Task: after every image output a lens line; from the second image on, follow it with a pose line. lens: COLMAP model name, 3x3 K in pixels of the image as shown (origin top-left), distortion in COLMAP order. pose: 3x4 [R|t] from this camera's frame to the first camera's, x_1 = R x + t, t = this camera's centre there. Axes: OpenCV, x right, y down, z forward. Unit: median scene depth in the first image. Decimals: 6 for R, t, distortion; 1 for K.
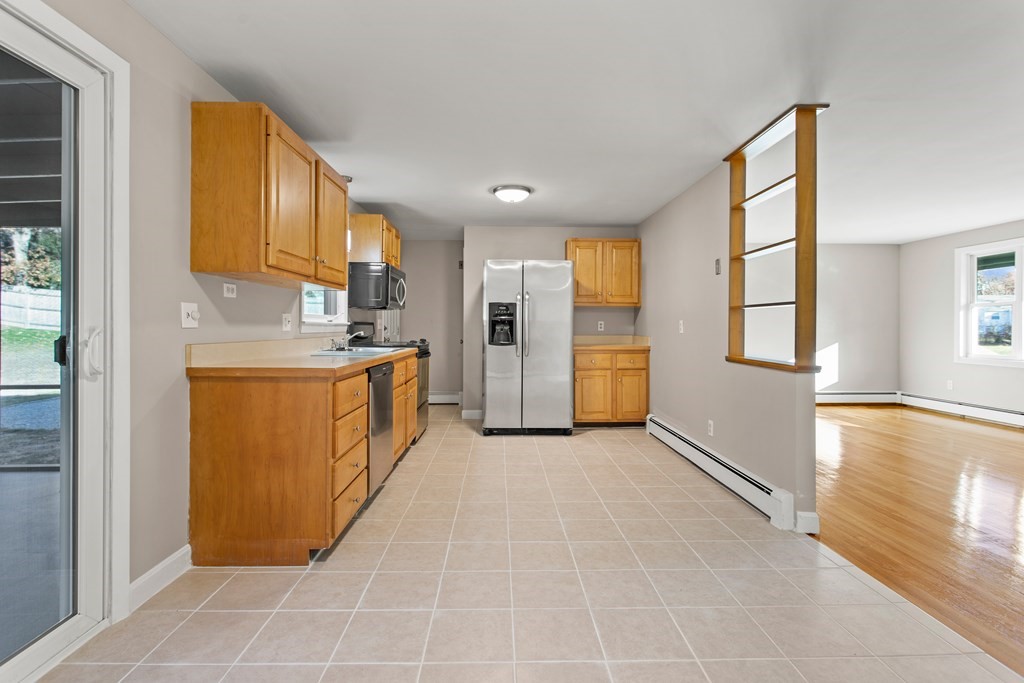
lens RADIAL K [[495.7, 0, 507.0], [0, 495.7, 327.3], [0, 0, 1]] dist [0.003301, 0.002123]
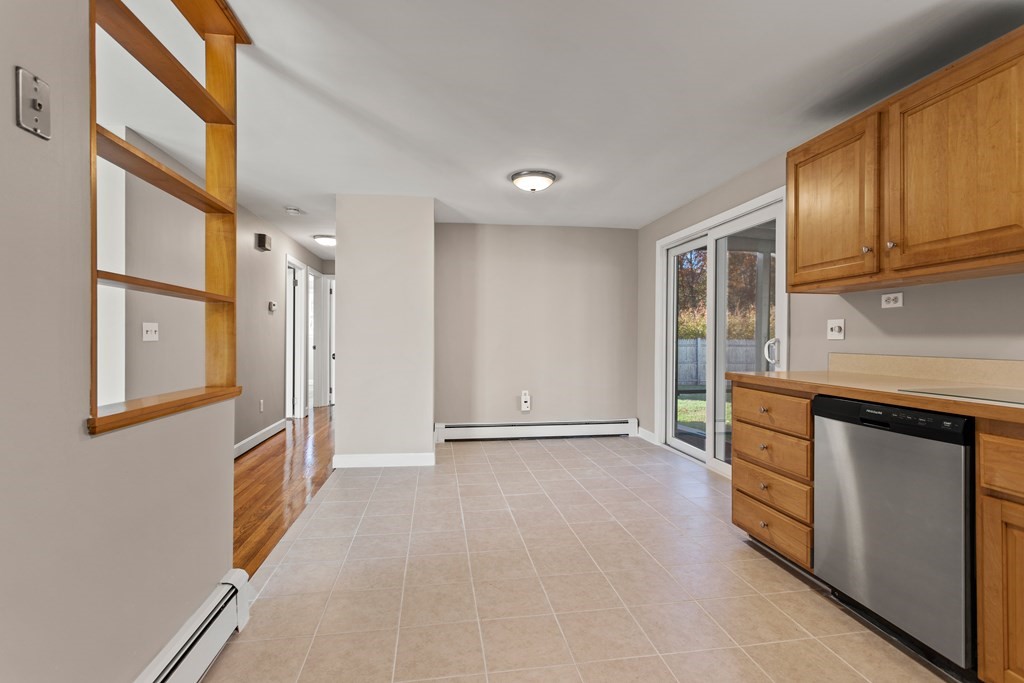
lens RADIAL K [[492.9, 0, 512.0], [0, 492.9, 341.5], [0, 0, 1]] dist [-0.000021, -0.000041]
pose [[-0.990731, -0.007549, -0.135631, 0.276512], [-0.008297, 0.999953, 0.004951, 0.005388], [0.135587, 0.006031, -0.990747, 1.763273]]
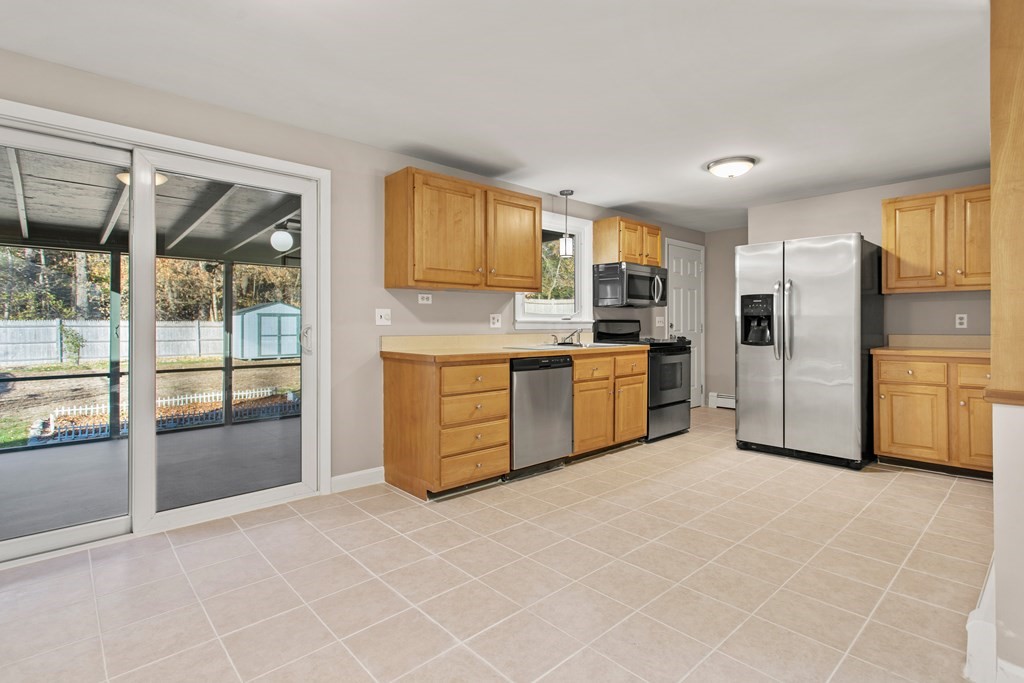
lens RADIAL K [[496.8, 0, 508.7], [0, 496.8, 323.8], [0, 0, 1]] dist [-0.001700, 0.000760]
pose [[0.658878, -0.005391, -0.752230, 0.640766], [0.003581, 0.999985, -0.004030, 0.003517], [0.752241, -0.000038, 0.658888, 0.234776]]
